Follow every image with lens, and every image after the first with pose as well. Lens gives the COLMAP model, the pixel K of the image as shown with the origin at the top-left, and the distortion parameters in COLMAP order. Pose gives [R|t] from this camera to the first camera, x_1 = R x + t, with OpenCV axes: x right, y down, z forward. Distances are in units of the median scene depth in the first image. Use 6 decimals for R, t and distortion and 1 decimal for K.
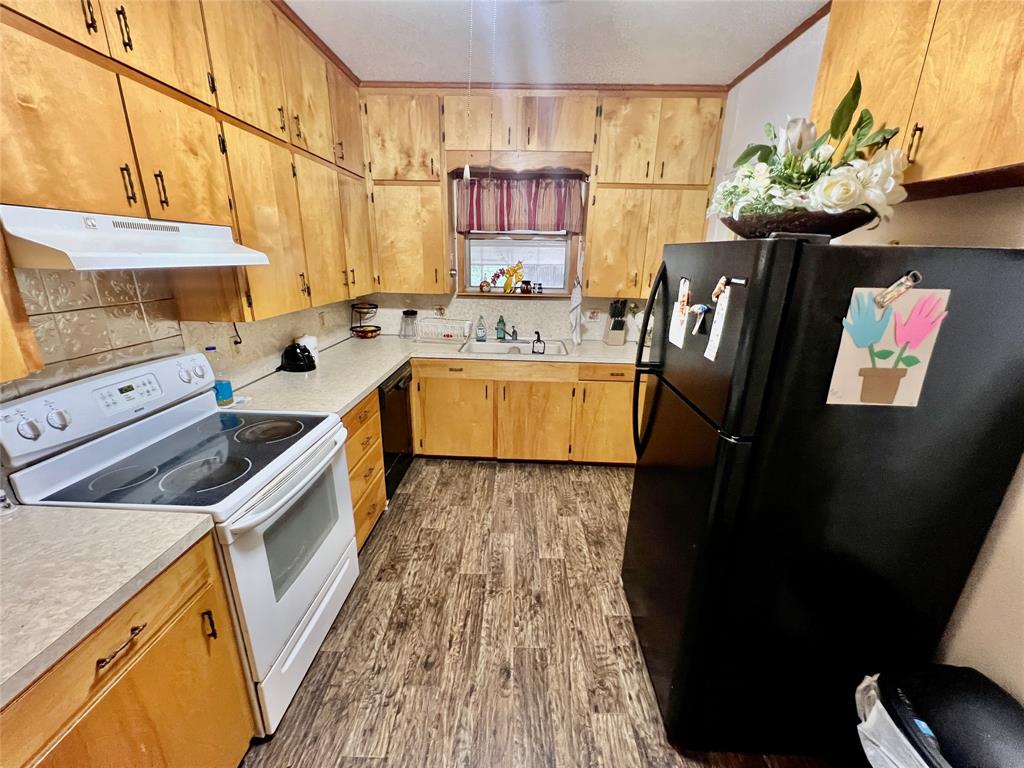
lens RADIAL K [[410.9, 0, 510.6], [0, 410.9, 381.4], [0, 0, 1]] dist [-0.005192, 0.000816]
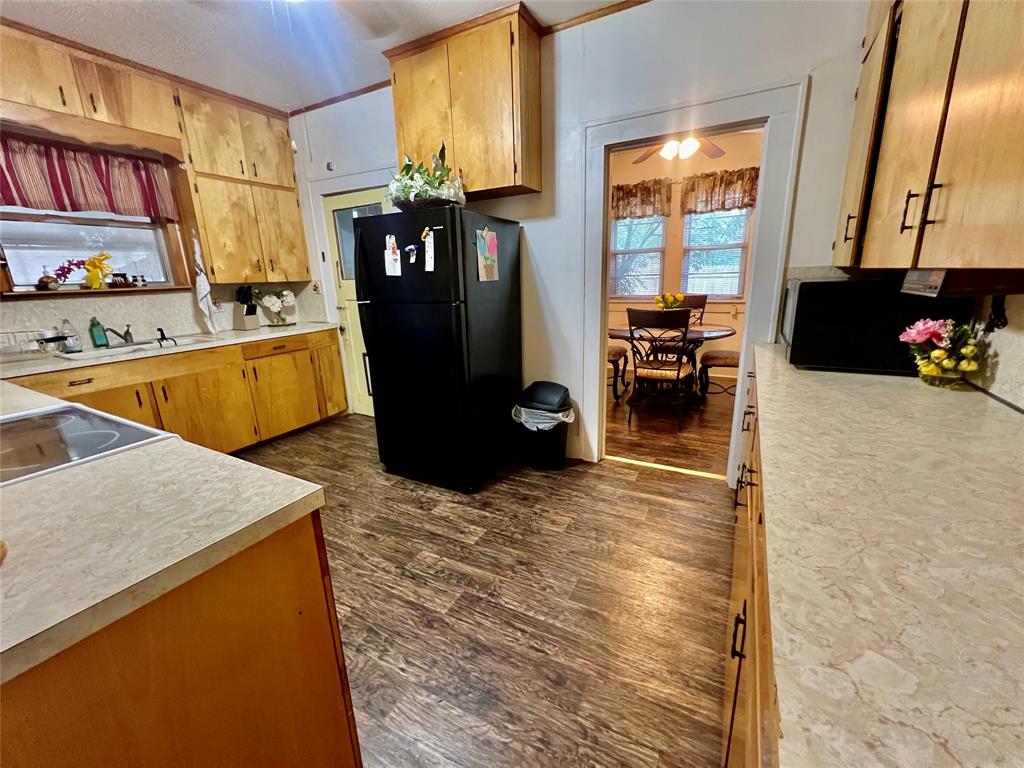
lens RADIAL K [[410.9, 0, 510.6], [0, 410.9, 381.4], [0, 0, 1]] dist [-0.005192, 0.000816]
pose [[0.448153, -0.257450, 0.856083, -0.461356], [0.300681, 0.945250, 0.126862, 0.124215], [-0.841873, 0.200554, 0.501027, -0.074228]]
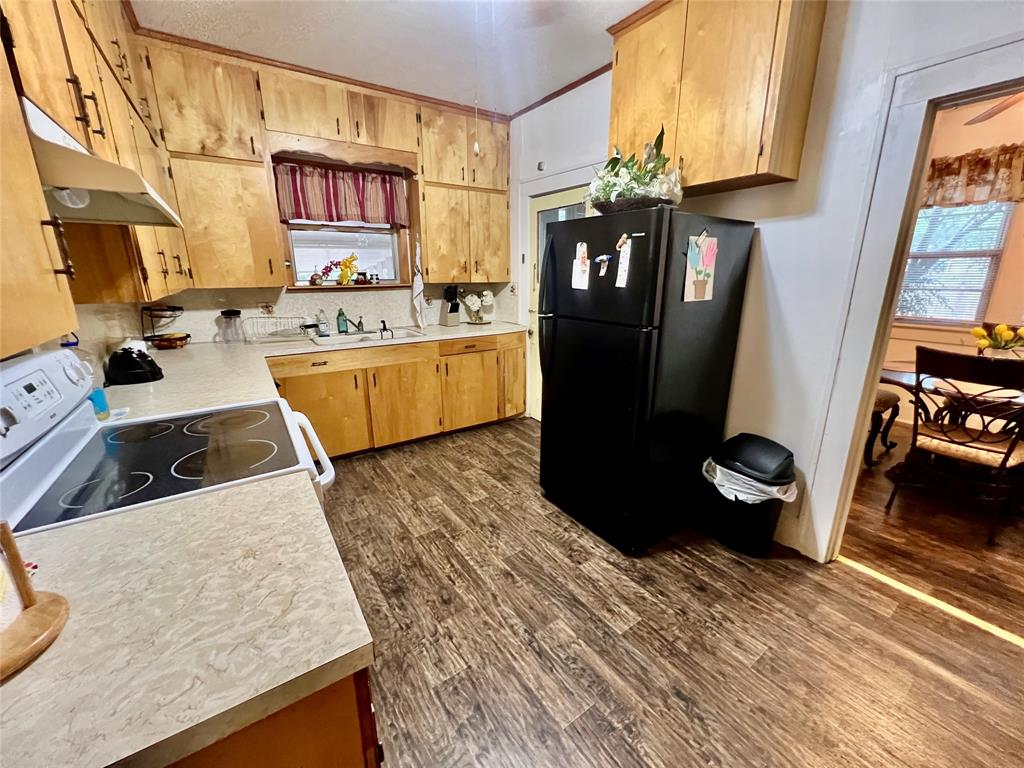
lens RADIAL K [[410.9, 0, 510.6], [0, 410.9, 381.4], [0, 0, 1]] dist [-0.005192, 0.000816]
pose [[0.812310, -0.171725, 0.557371, -0.331090], [0.188879, 0.981625, 0.027166, 0.073409], [-0.551794, 0.083209, 0.829819, -0.022012]]
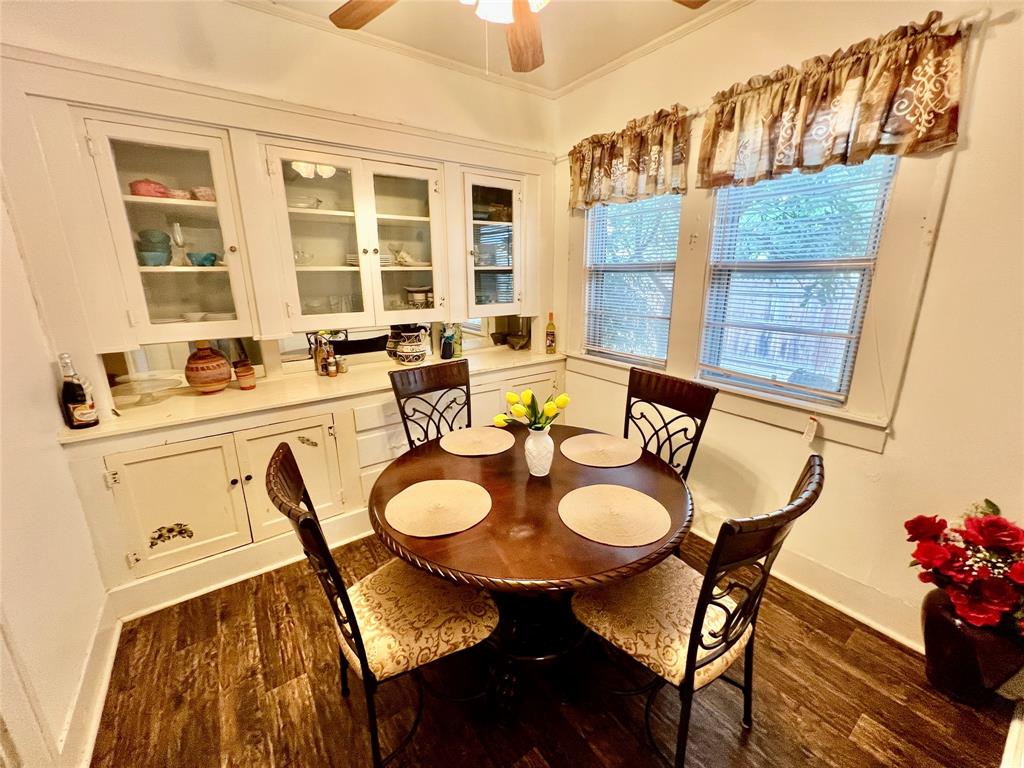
lens RADIAL K [[410.9, 0, 510.6], [0, 410.9, 381.4], [0, 0, 1]] dist [-0.005192, 0.000816]
pose [[0.791234, -0.179469, 0.584584, 0.735027], [0.198087, 0.979641, 0.032641, 0.144057], [-0.578541, 0.089972, 0.810676, -0.319767]]
